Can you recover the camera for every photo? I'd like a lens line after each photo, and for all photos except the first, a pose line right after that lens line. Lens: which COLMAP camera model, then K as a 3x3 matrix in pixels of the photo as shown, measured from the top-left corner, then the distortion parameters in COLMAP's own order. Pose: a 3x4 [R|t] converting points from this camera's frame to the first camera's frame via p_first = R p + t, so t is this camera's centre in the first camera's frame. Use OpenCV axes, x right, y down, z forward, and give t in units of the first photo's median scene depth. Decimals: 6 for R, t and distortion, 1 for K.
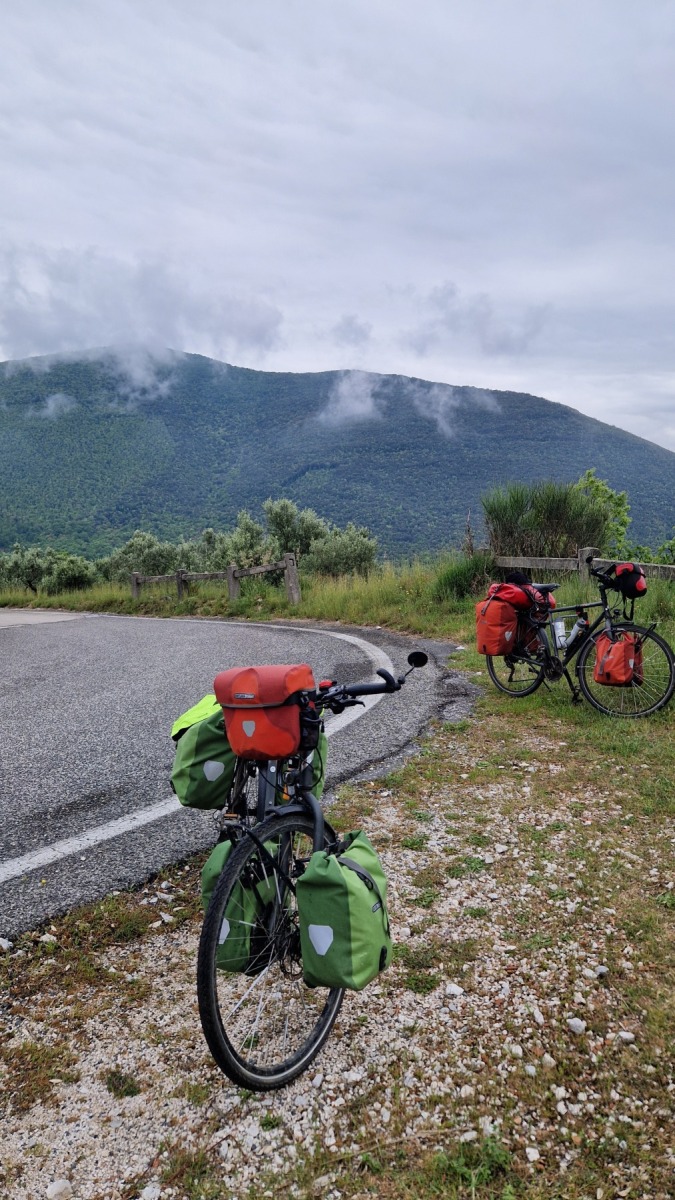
lens RADIAL K [[793.6, 0, 354.2], [0, 793.6, 594.3], [0, 0, 1]] dist [0.080364, -0.086287]
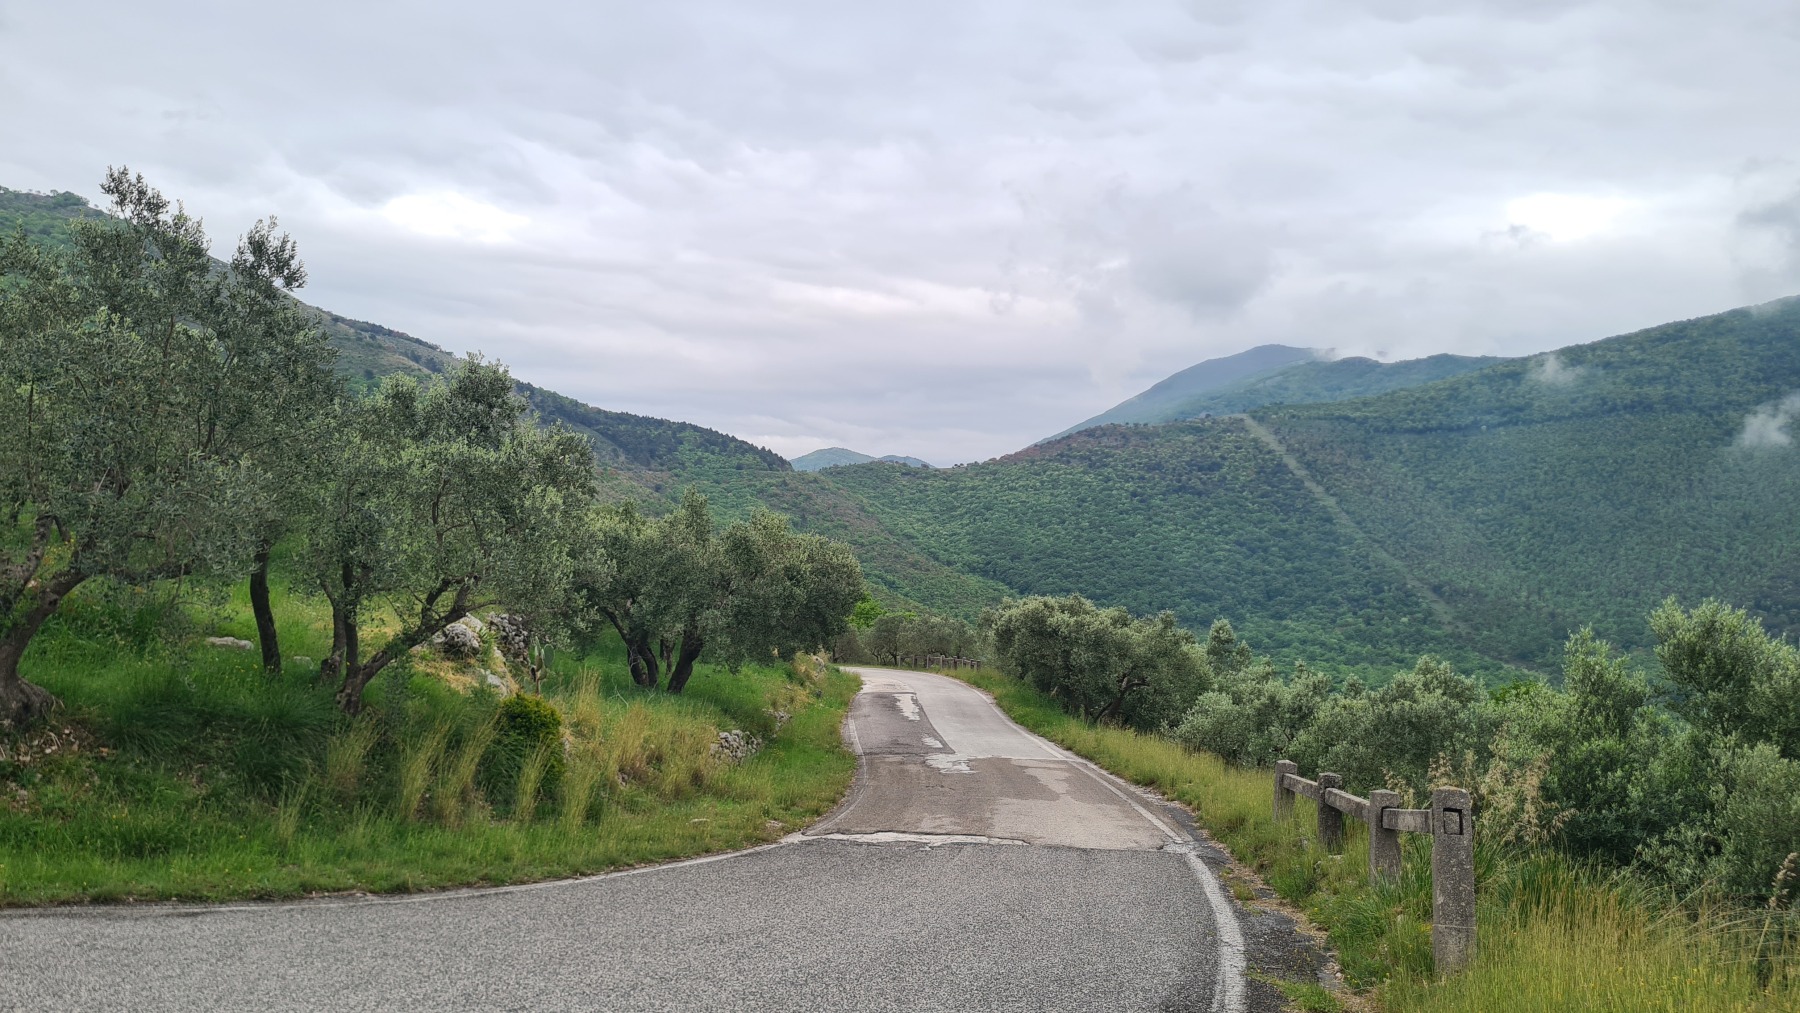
lens RADIAL K [[1314.3, 0, 900.0], [0, 1314.3, 506.5], [0, 0, 1]] dist [0.005470, 0.001656]
pose [[0.632033, 0.000296, -0.774941, 0.204005], [-0.132183, 0.985387, -0.107430, -0.101203], [0.763585, 0.170333, 0.622836, 0.725567]]
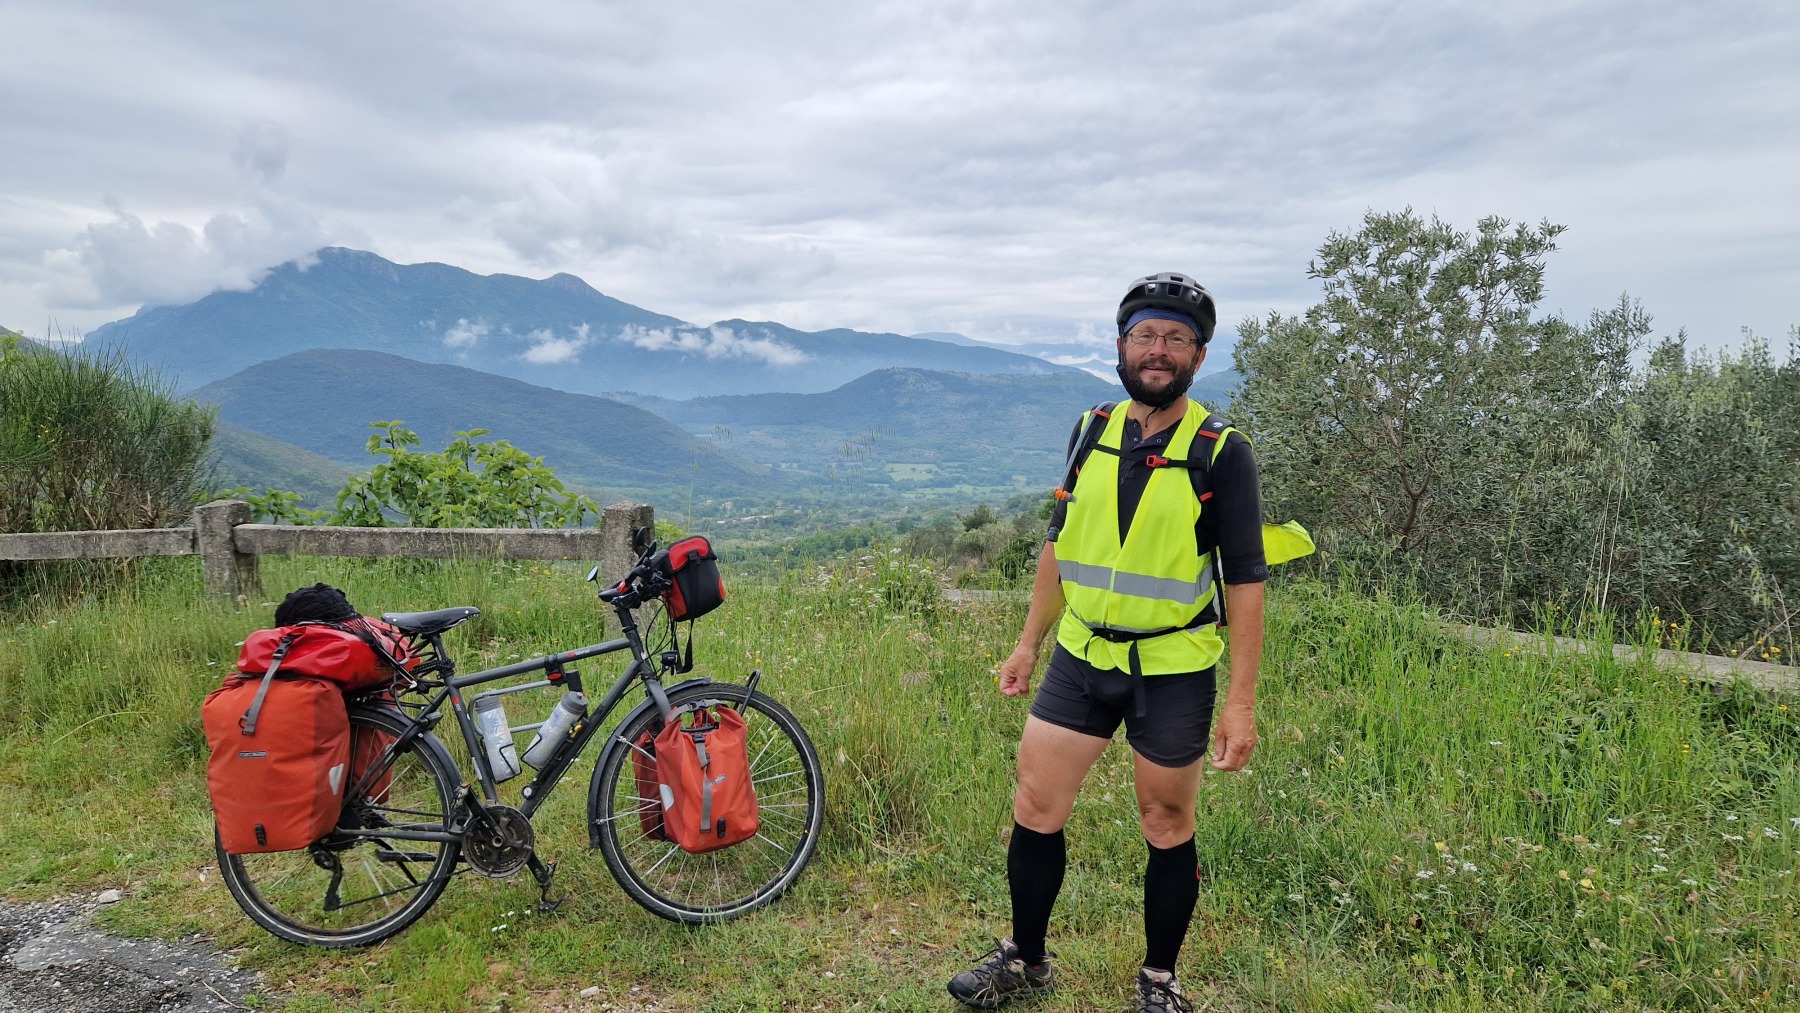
lens RADIAL K [[1190.4, 0, 900.0], [0, 1190.4, 506.5], [0, 0, 1]] dist [0.080364, -0.086287]
pose [[0.531934, -0.064837, 0.844300, -0.058922], [0.094908, 0.995347, 0.016642, -0.027386], [-0.841450, 0.071278, 0.535613, 0.290629]]
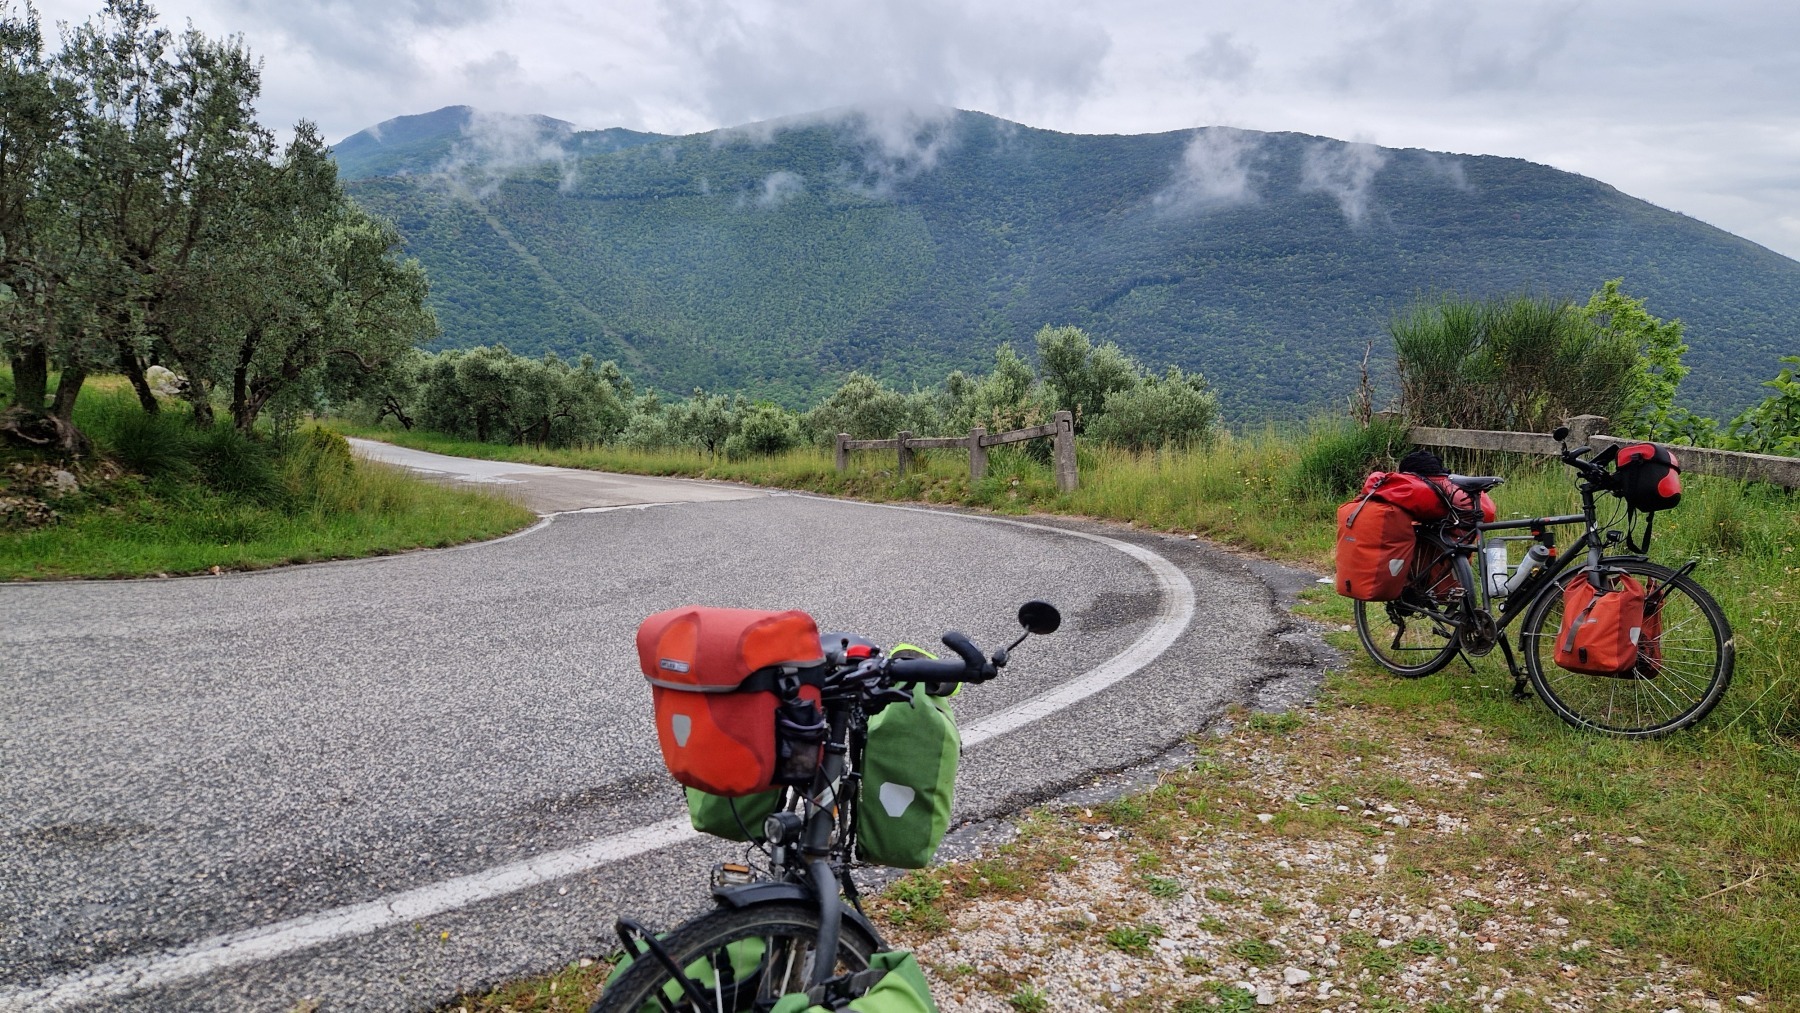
lens RADIAL K [[1186.6, 0, 891.2], [0, 1186.6, 524.4], [0, 0, 1]] dist [0.082856, -0.089575]
pose [[0.967312, 0.056148, -0.247296, 0.033025], [-0.045756, 0.997819, 0.047576, -0.000707], [0.249428, -0.034705, 0.967771, 0.057397]]
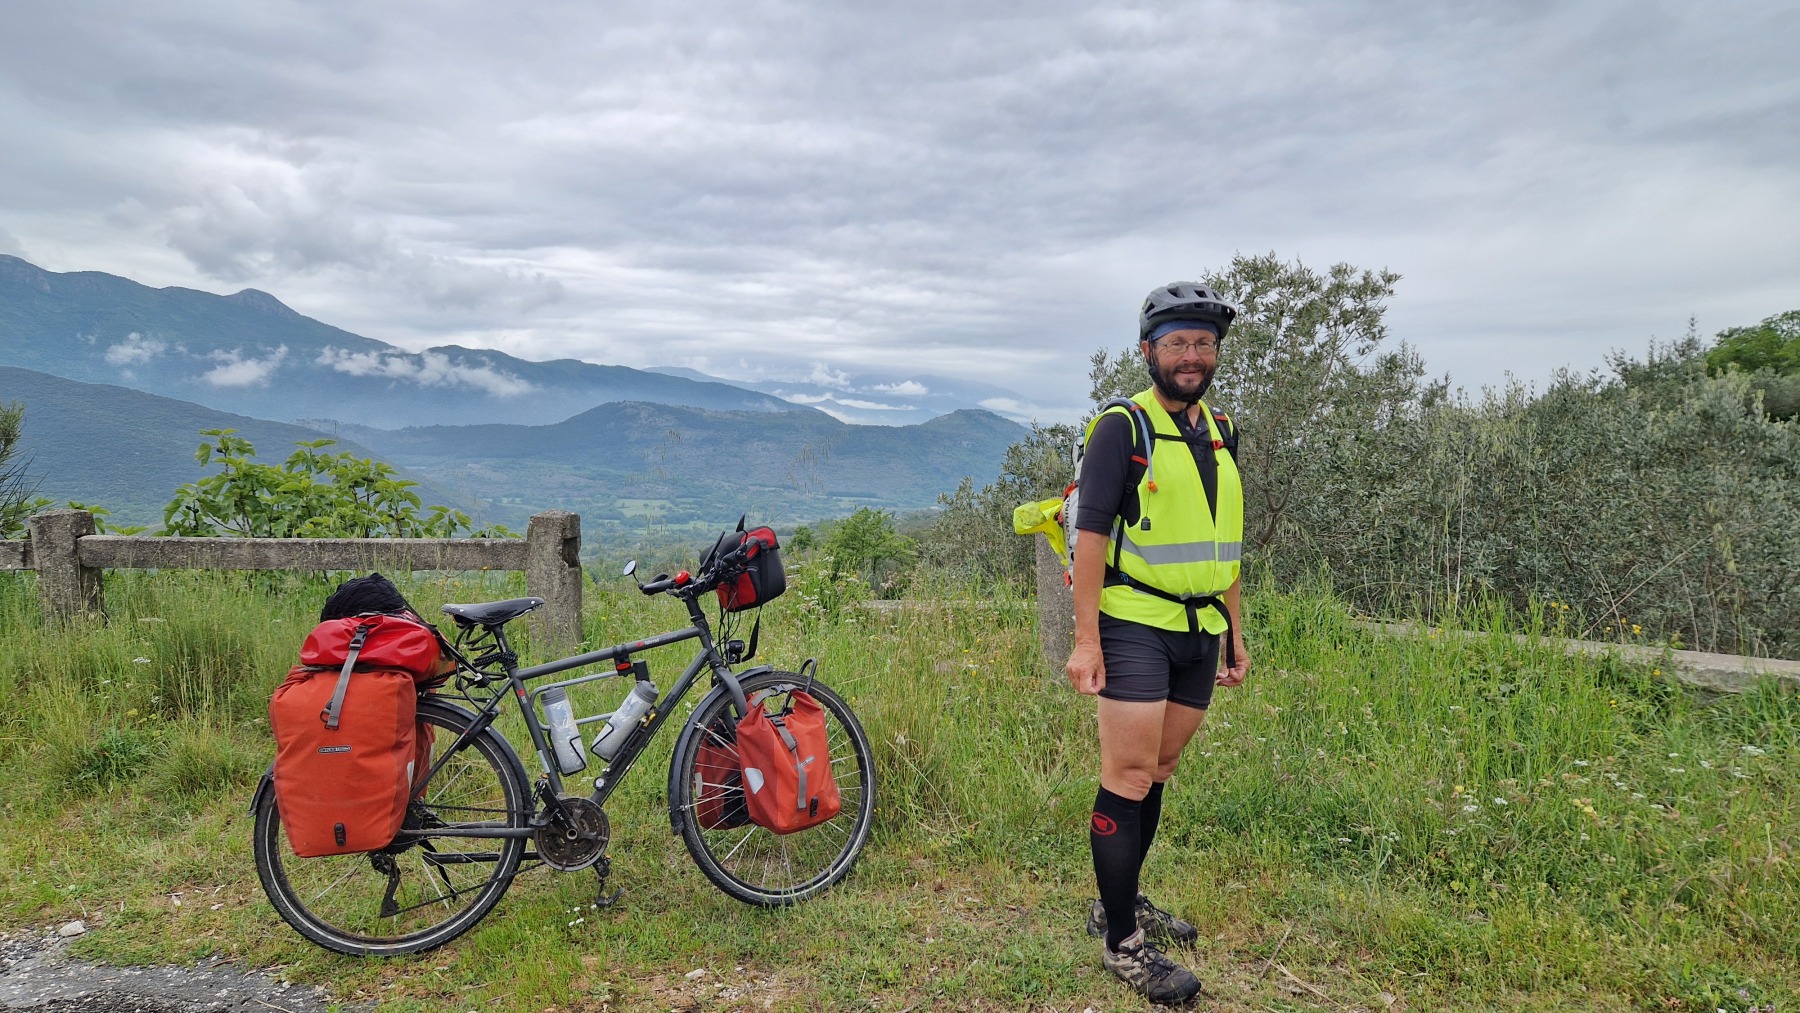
lens RADIAL K [[1186.6, 0, 891.2], [0, 1186.6, 524.4], [0, 0, 1]] dist [0.082856, -0.089575]
pose [[0.339496, -0.049916, 0.939282, -0.109449], [0.089255, 0.995795, 0.020659, -0.023609], [-0.936363, 0.076823, 0.342524, 0.361513]]
